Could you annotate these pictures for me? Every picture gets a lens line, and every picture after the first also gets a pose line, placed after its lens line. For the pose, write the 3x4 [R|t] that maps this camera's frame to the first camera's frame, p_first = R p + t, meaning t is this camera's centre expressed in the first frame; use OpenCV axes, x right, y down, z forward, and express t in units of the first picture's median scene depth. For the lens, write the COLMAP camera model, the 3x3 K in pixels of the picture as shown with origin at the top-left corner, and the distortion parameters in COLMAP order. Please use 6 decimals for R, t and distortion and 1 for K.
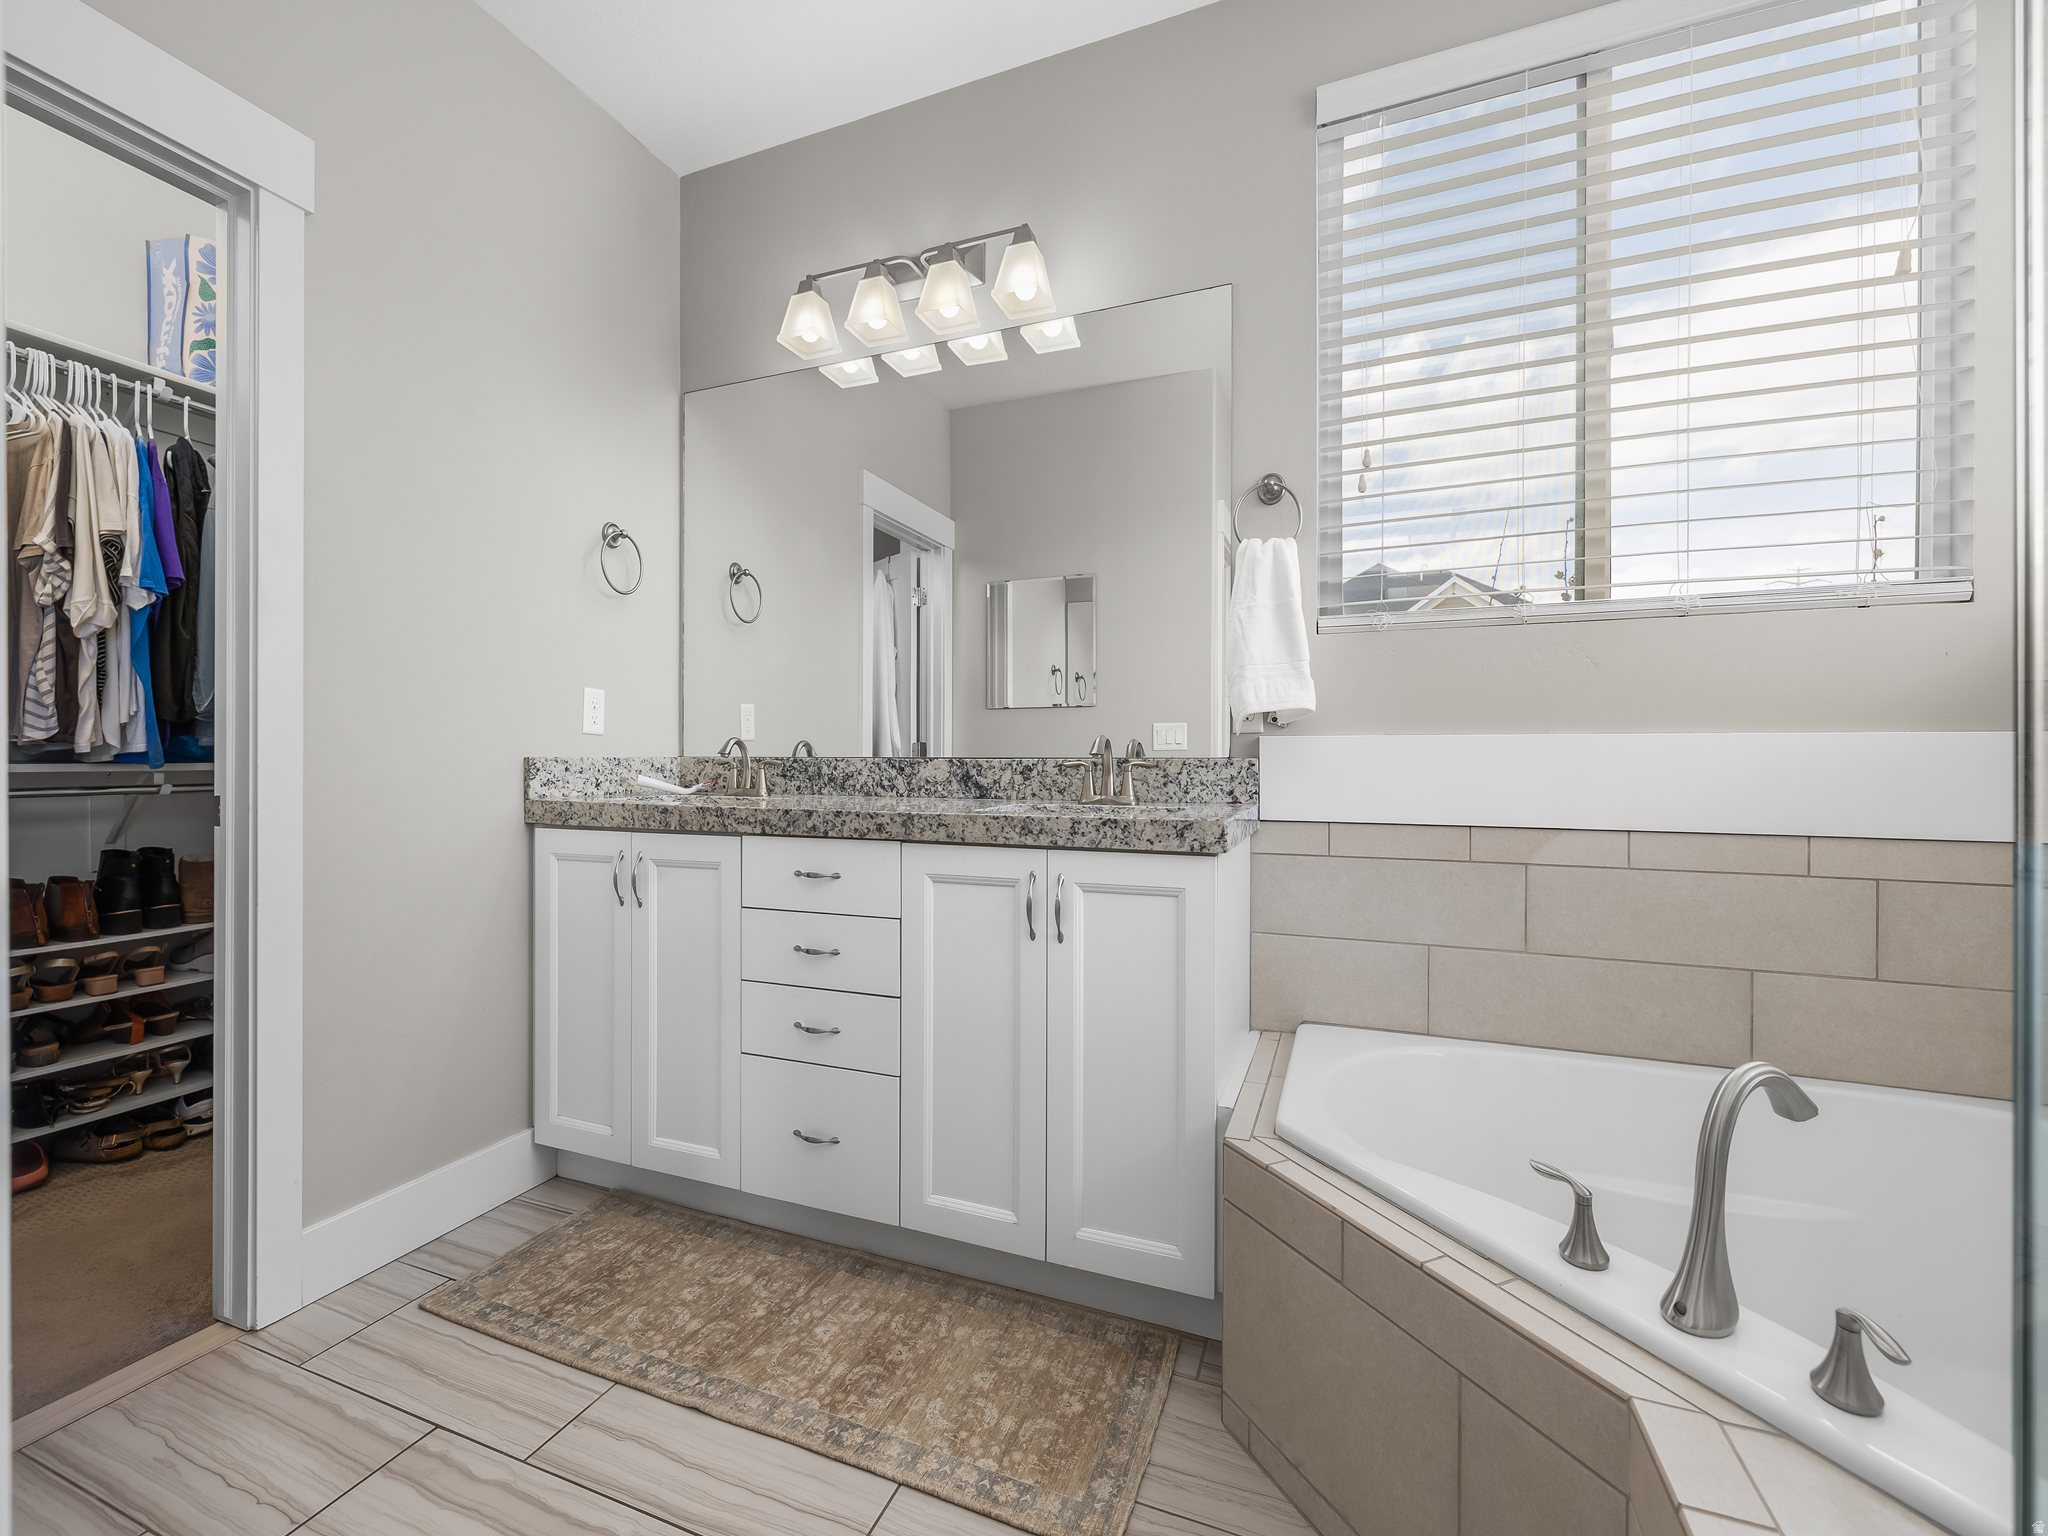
lens RADIAL K [[858.3, 0, 1009.1], [0, 858.3, 766.0], [0, 0, 1]] dist [-0.000385, 0.000380]
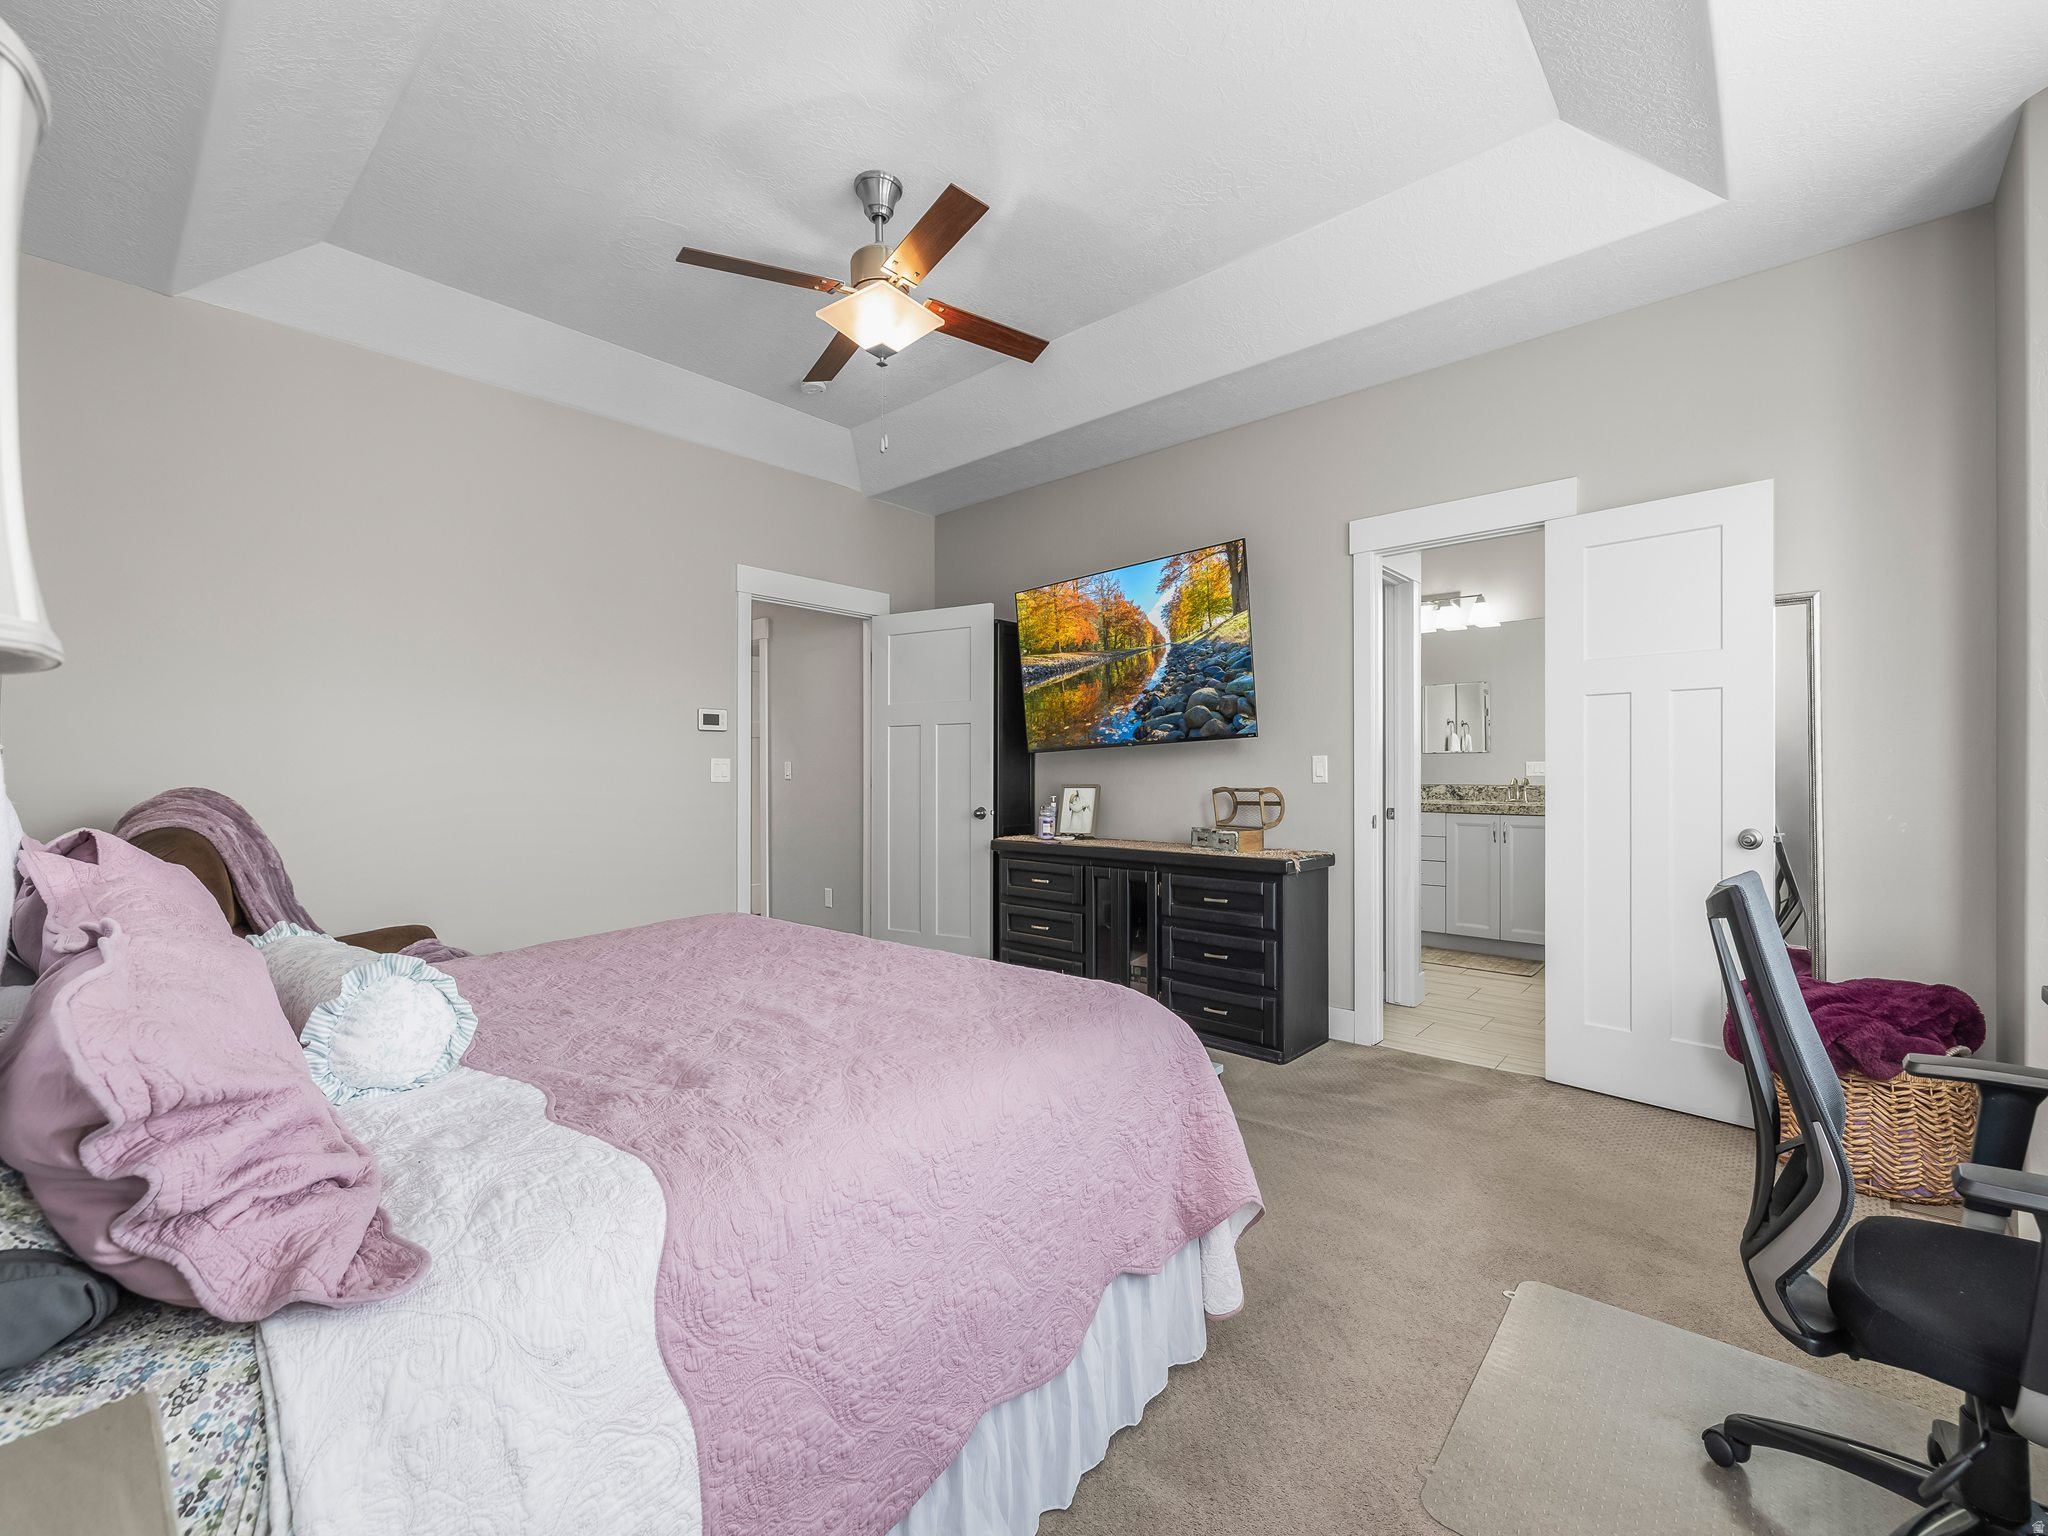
lens RADIAL K [[858.3, 0, 1018.2], [0, 858.3, 768.7], [0, 0, 1]] dist [-0.000385, 0.000380]
pose [[0.942521, -0.003281, -0.334131, -0.514189], [0.002778, 0.999994, -0.001984, -0.068510], [0.334136, 0.000942, 0.942524, -2.337499]]
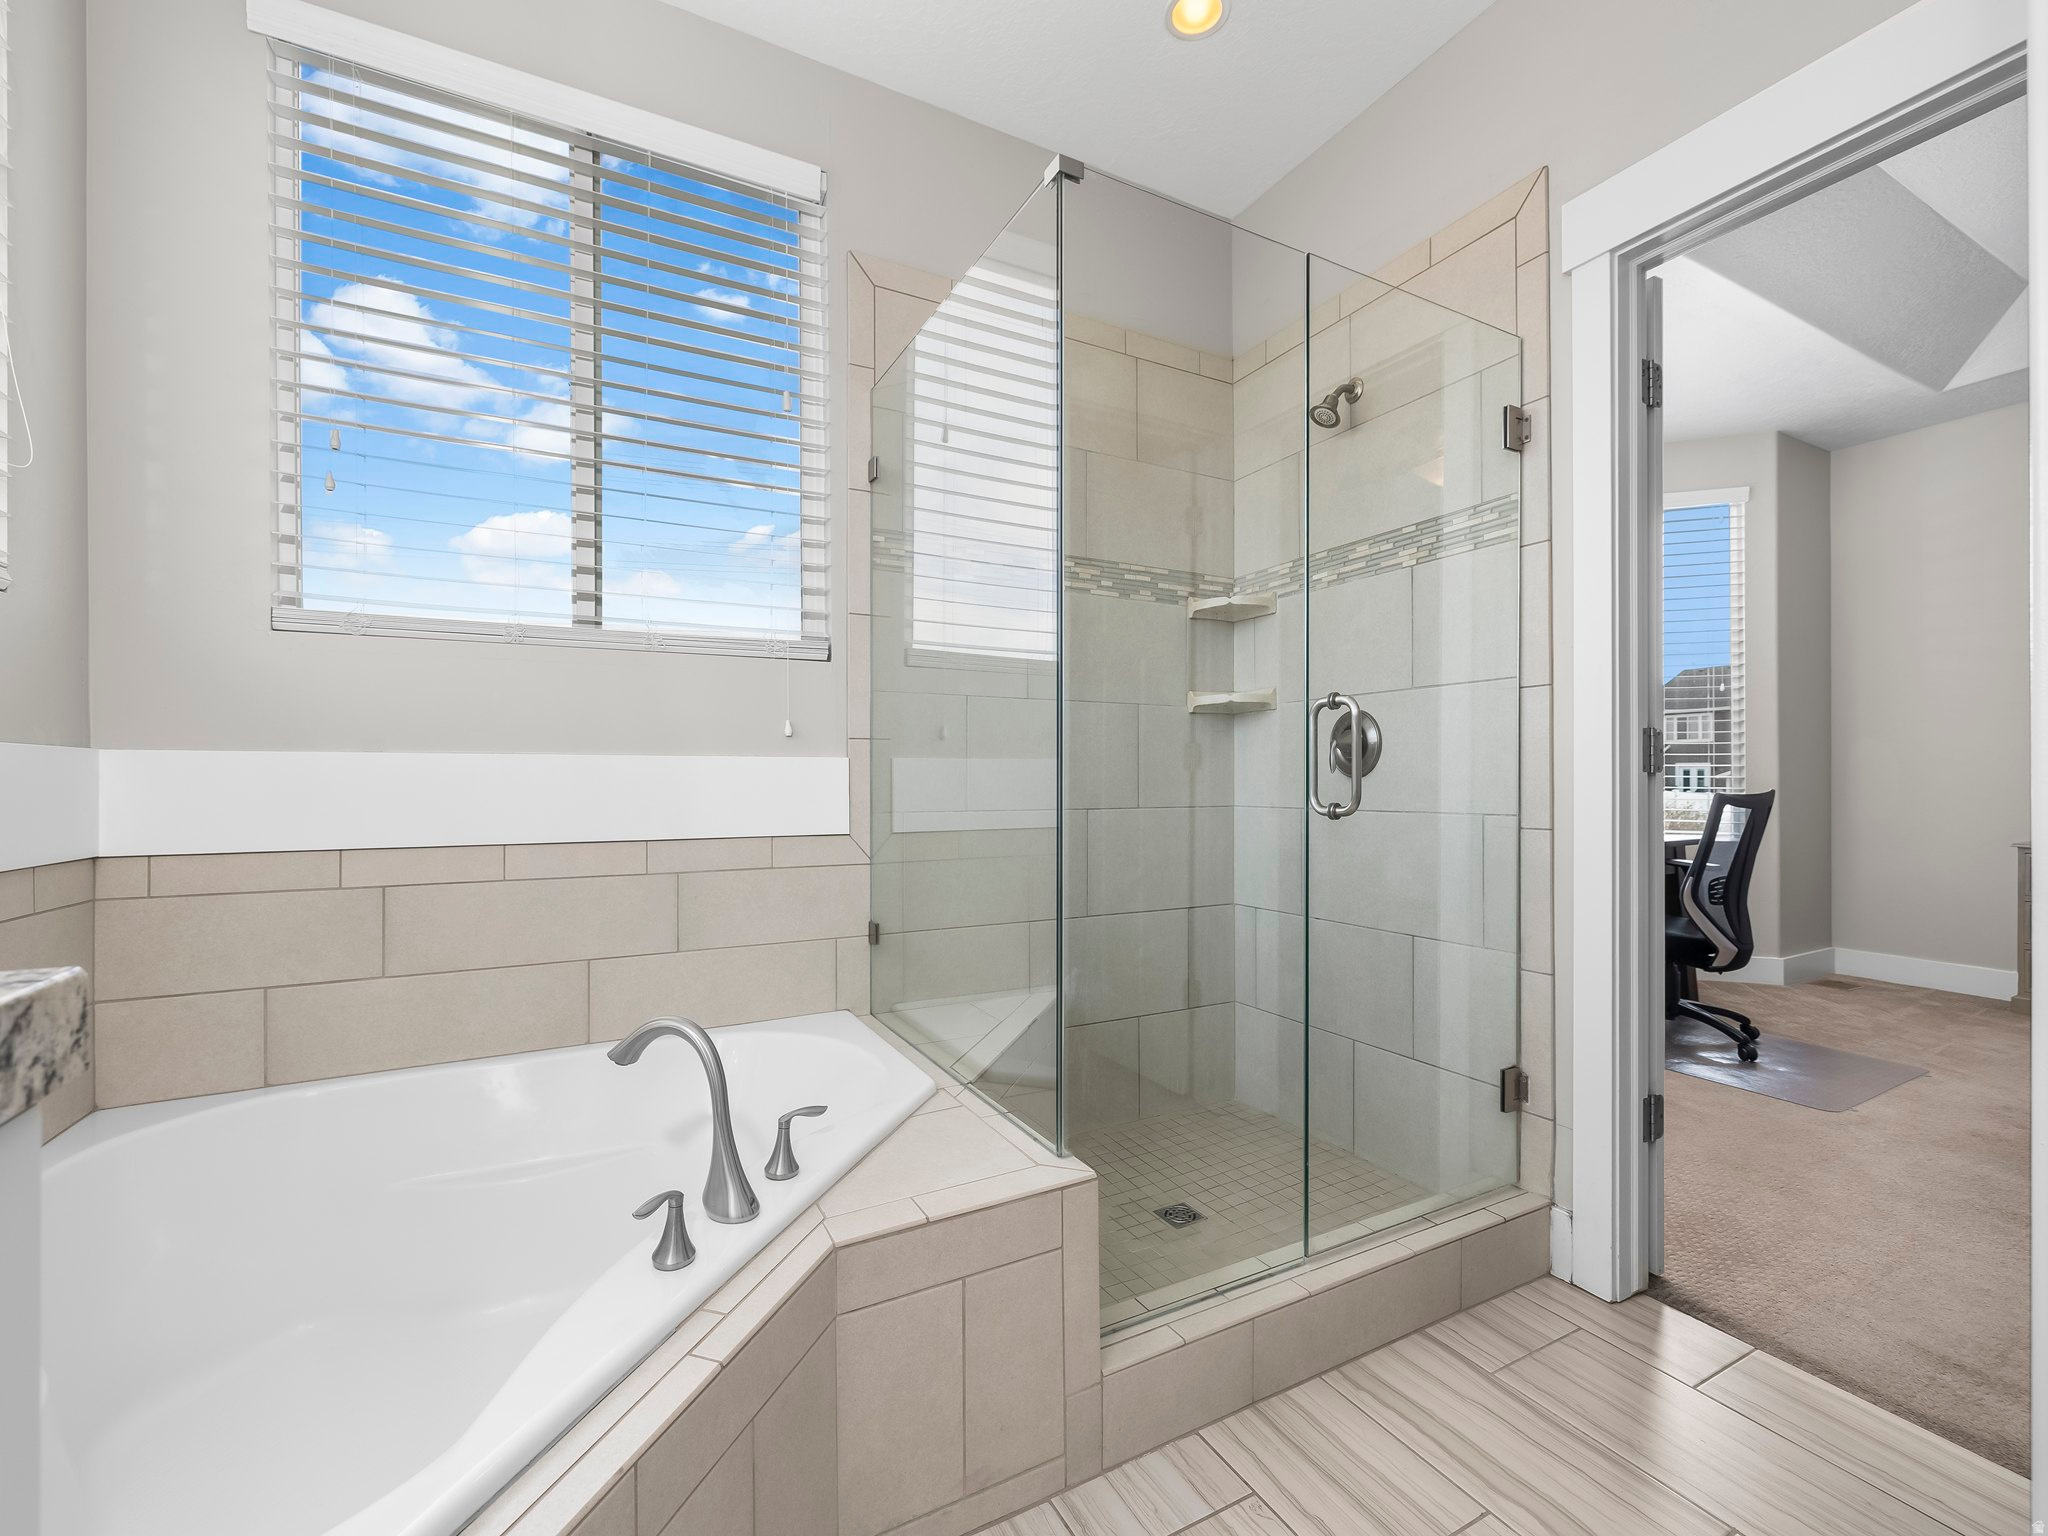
lens RADIAL K [[858.3, 0, 1025.6], [0, 858.3, 788.4], [0, 0, 1]] dist [-0.000385, 0.000380]
pose [[-0.763773, -0.000367, 0.645484, -0.157411], [0.008081, 0.999916, 0.010130, 0.005806], [-0.645434, 0.012953, -0.763706, 0.786072]]
